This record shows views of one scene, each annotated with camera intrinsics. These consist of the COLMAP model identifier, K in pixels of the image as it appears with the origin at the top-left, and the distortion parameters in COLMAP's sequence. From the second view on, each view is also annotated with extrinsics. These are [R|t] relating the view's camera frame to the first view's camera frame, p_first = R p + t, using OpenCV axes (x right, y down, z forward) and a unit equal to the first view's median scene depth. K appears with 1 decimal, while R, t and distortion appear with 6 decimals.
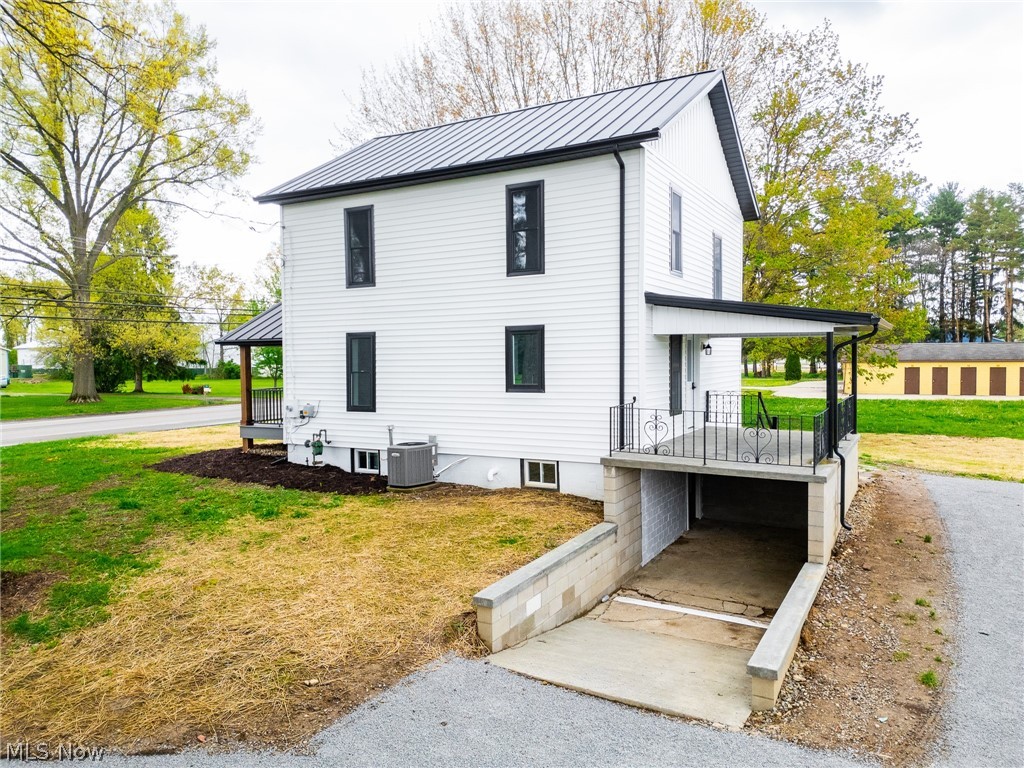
lens RADIAL K [[704.8, 0, 512.0], [0, 704.8, 384.0], [0, 0, 1]] dist [0.090732, -0.090539]
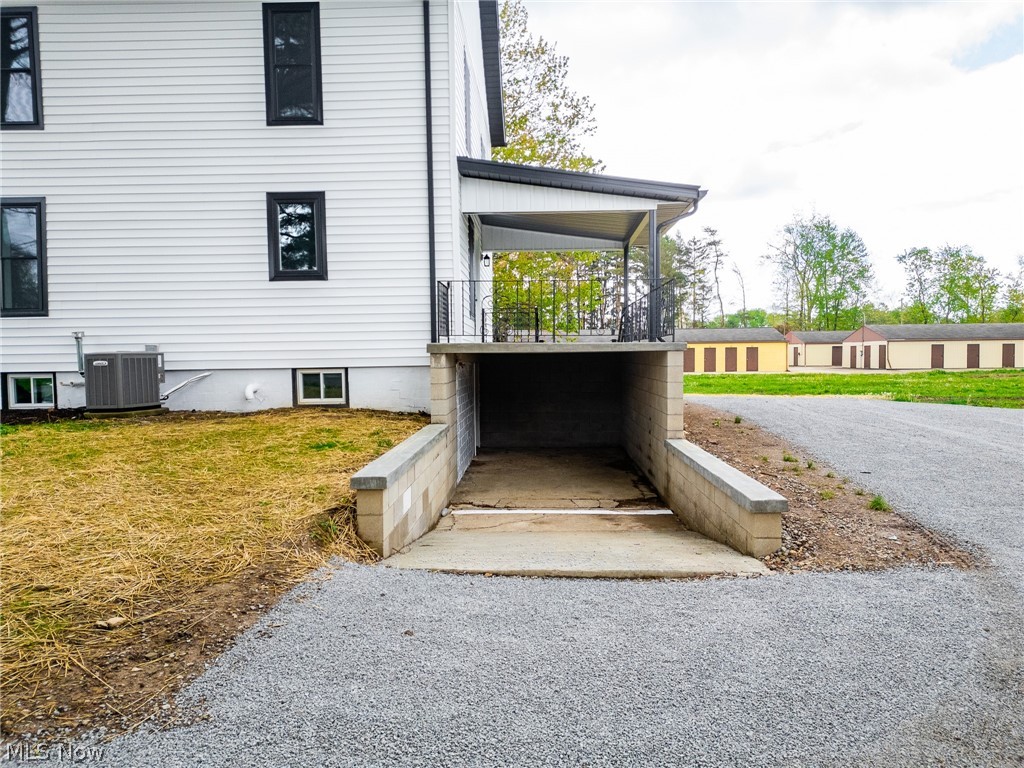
lens RADIAL K [[704.8, 0, 512.0], [0, 704.8, 384.0], [0, 0, 1]] dist [0.090732, -0.090539]
pose [[0.889123, -0.017646, 0.457328, -0.141630], [0.018305, 0.999828, 0.002991, 0.136917], [-0.457302, 0.005712, 0.889293, 0.224674]]
